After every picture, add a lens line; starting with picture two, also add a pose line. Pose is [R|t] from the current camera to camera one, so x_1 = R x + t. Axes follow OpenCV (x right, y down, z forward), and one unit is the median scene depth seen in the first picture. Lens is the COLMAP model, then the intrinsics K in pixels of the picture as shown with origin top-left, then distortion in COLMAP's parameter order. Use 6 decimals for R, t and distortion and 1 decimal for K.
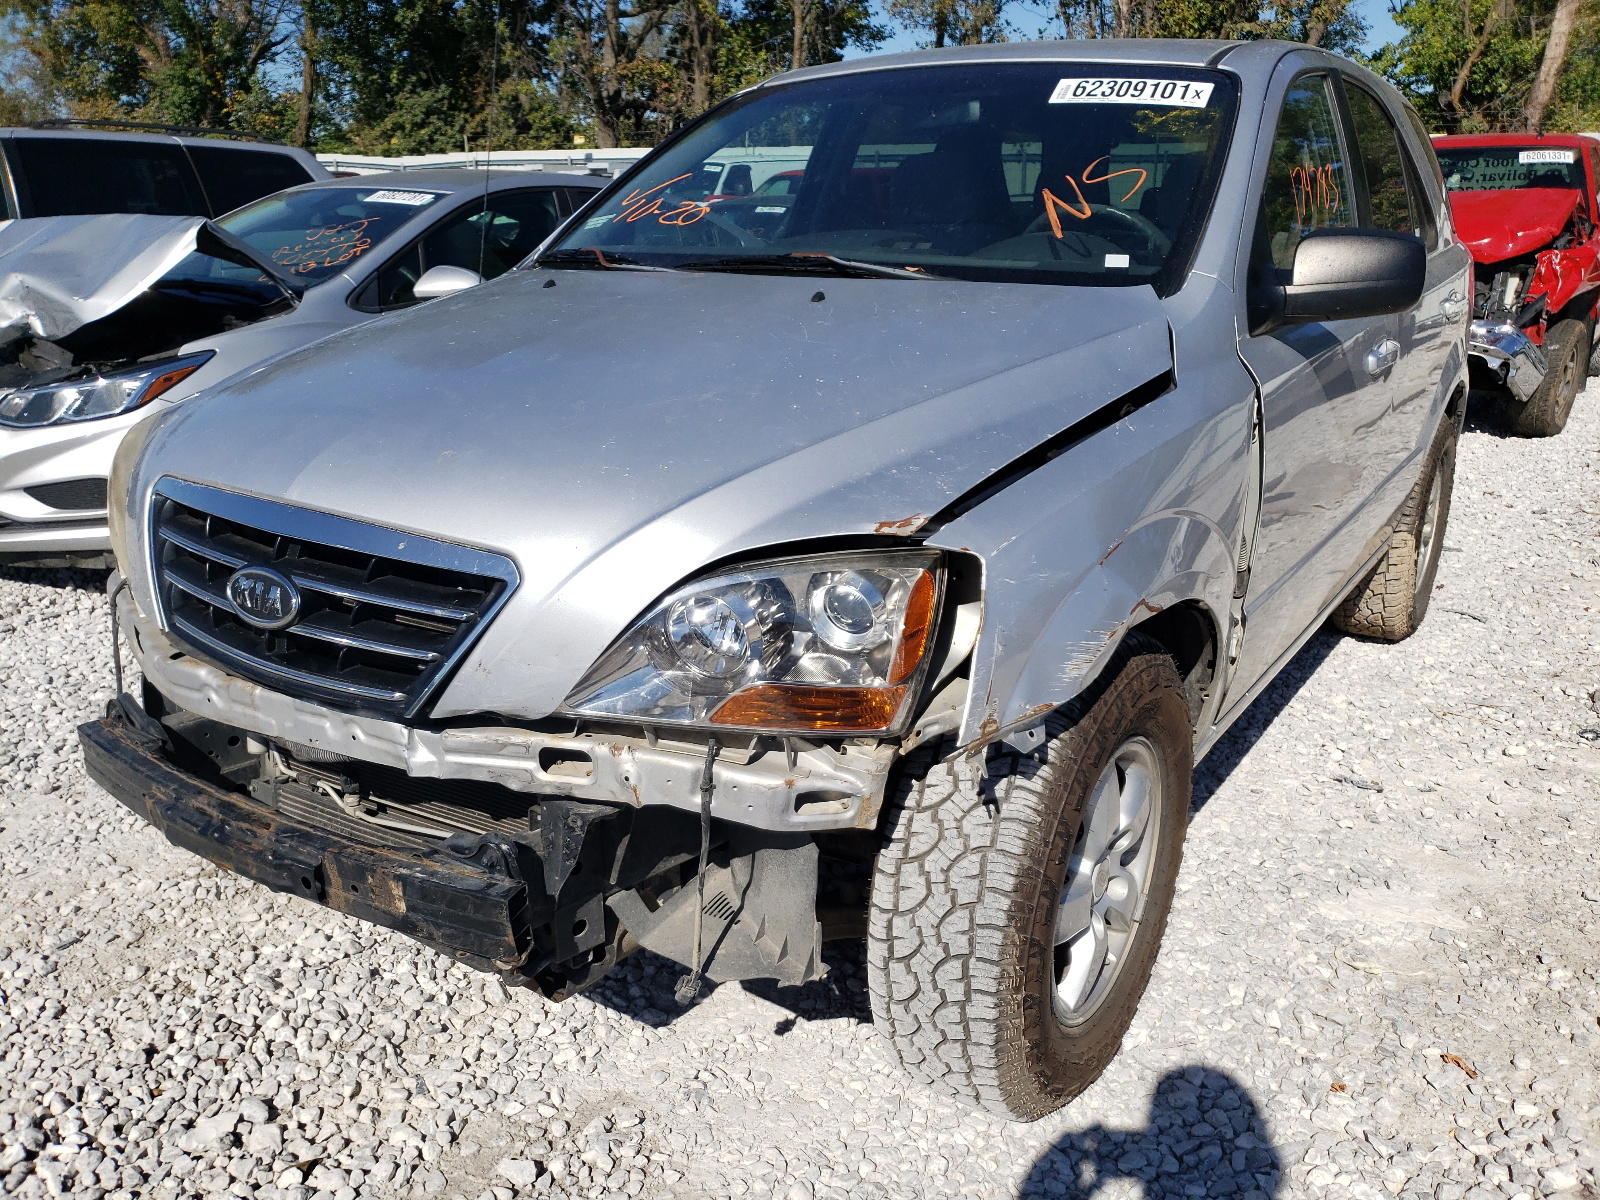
lens RADIAL K [[1259.3, 0, 795.8], [0, 1259.3, 601.4], [0, 0, 1]] dist [0.013308, -0.000583]
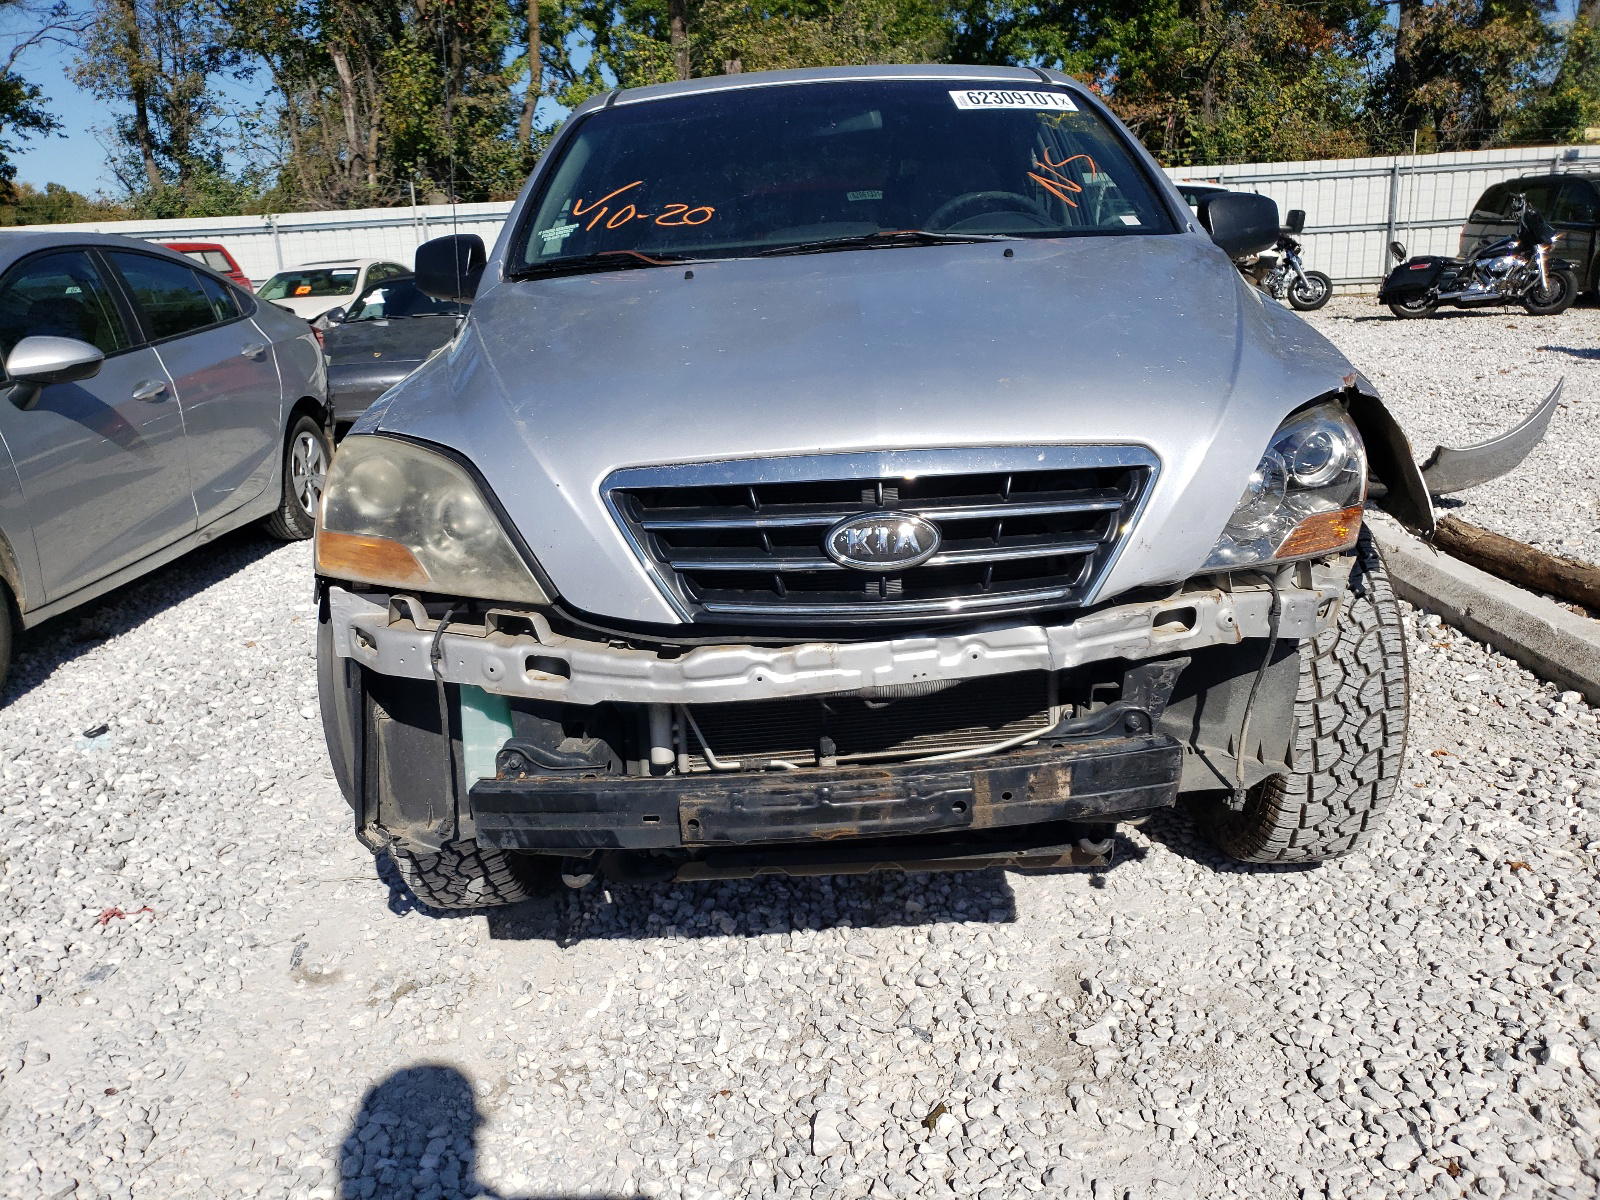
lens RADIAL K [[1259.3, 0, 791.7], [0, 1259.3, 599.6], [0, 0, 1]] dist [0.013308, -0.000583]
pose [[0.829276, -0.197909, 0.522621, -1.006461], [0.226006, 0.974072, 0.010250, 0.015483], [-0.511099, 0.109615, 0.852504, 0.173571]]
